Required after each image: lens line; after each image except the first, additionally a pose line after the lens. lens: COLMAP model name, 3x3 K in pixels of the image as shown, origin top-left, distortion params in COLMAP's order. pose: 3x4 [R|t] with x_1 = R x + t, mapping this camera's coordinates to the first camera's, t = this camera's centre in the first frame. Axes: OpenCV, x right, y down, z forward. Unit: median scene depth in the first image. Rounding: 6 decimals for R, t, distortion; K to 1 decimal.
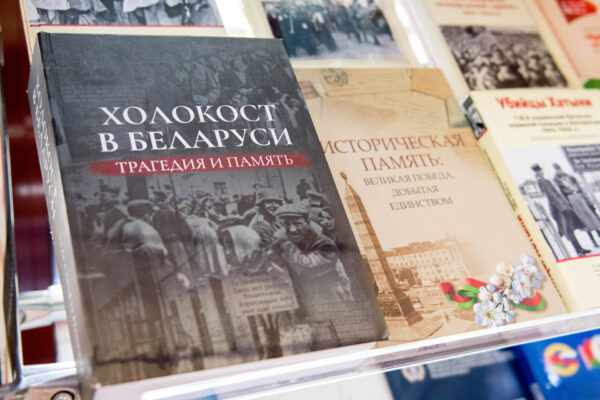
lens RADIAL K [[830.1, 0, 300.0], [0, 830.1, 200.4], [0, 0, 1]] dist [0.002965, 0.000000]
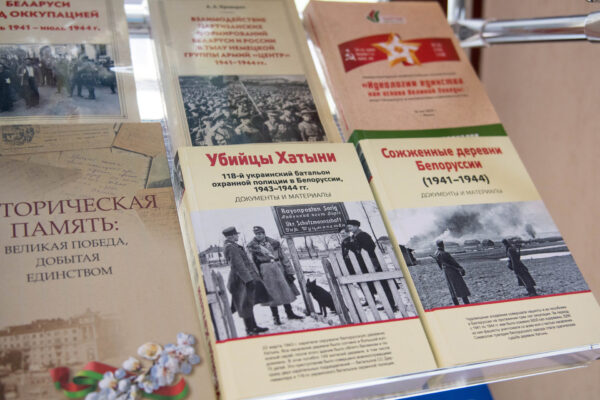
lens RADIAL K [[788.7, 0, 300.0], [0, 788.7, 199.6], [0, 0, 1]] dist [-0.014282, 0.000000]
pose [[0.994038, -0.009534, -0.108613, 0.458828], [0.002554, 0.997933, -0.064218, -0.020147], [0.109001, 0.063558, 0.992008, 0.177735]]
